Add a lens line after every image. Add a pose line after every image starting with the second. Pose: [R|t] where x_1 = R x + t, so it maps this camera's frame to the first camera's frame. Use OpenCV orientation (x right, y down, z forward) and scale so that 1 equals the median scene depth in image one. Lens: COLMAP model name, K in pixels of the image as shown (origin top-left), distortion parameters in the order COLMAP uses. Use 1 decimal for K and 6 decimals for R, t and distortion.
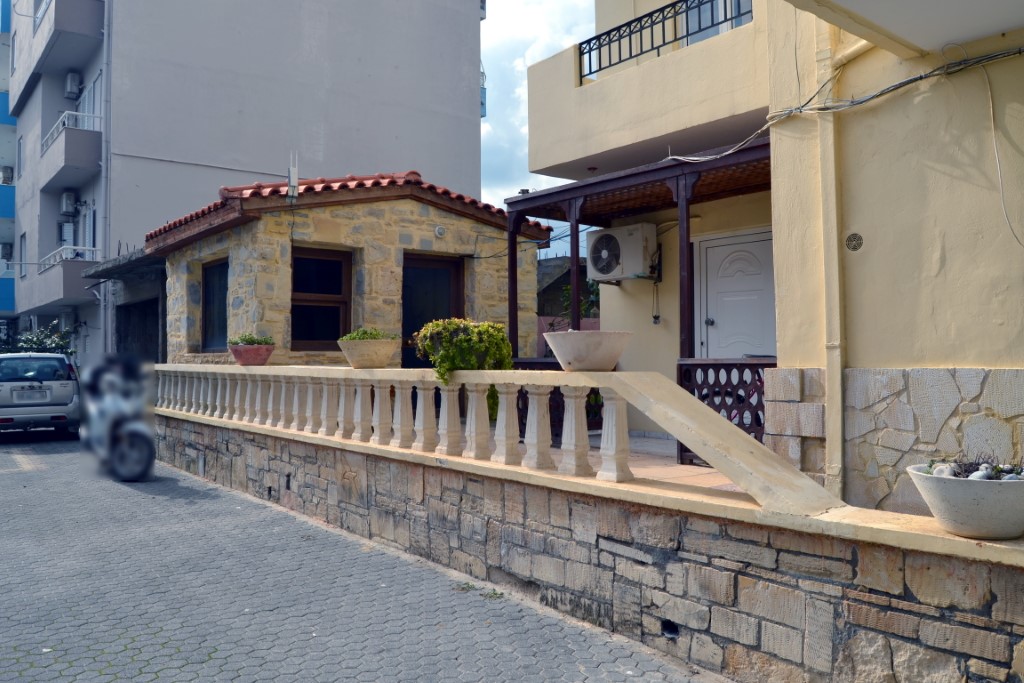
lens RADIAL K [[813.8, 0, 512.2], [0, 813.8, 338.8], [0, 0, 1]] dist [-0.060683, -0.005194]
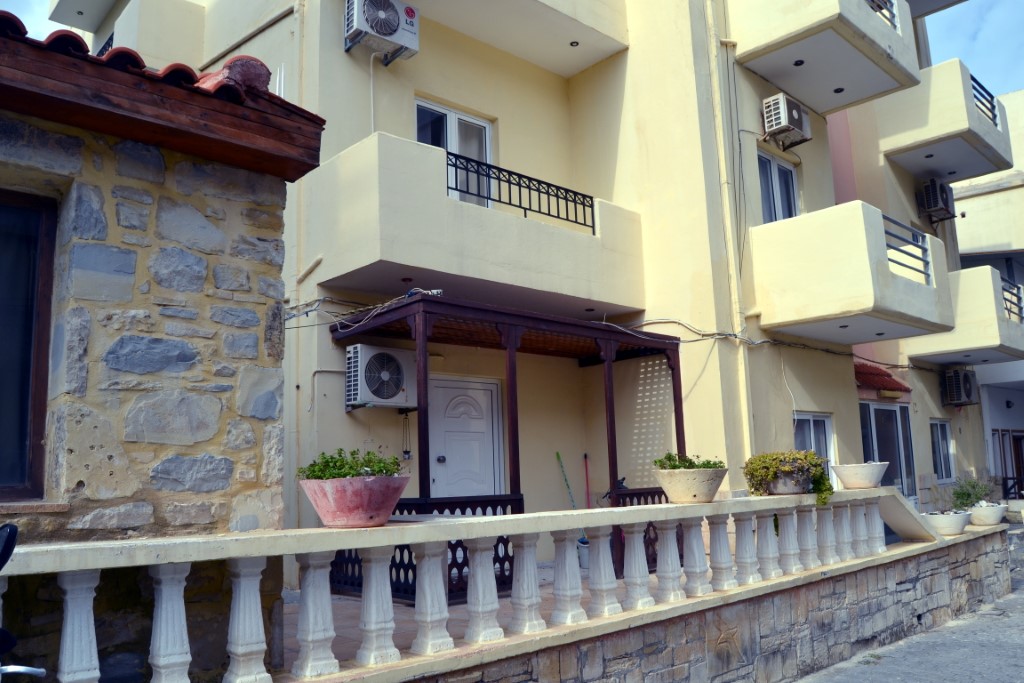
lens RADIAL K [[813.8, 0, 512.8], [0, 813.8, 346.9], [0, 0, 1]] dist [-0.060683, -0.005194]
pose [[-0.082691, 0.169283, 0.982092, -0.995043], [0.013641, 0.985567, -0.168733, 0.016367], [-0.996482, -0.000556, -0.083807, 1.249868]]
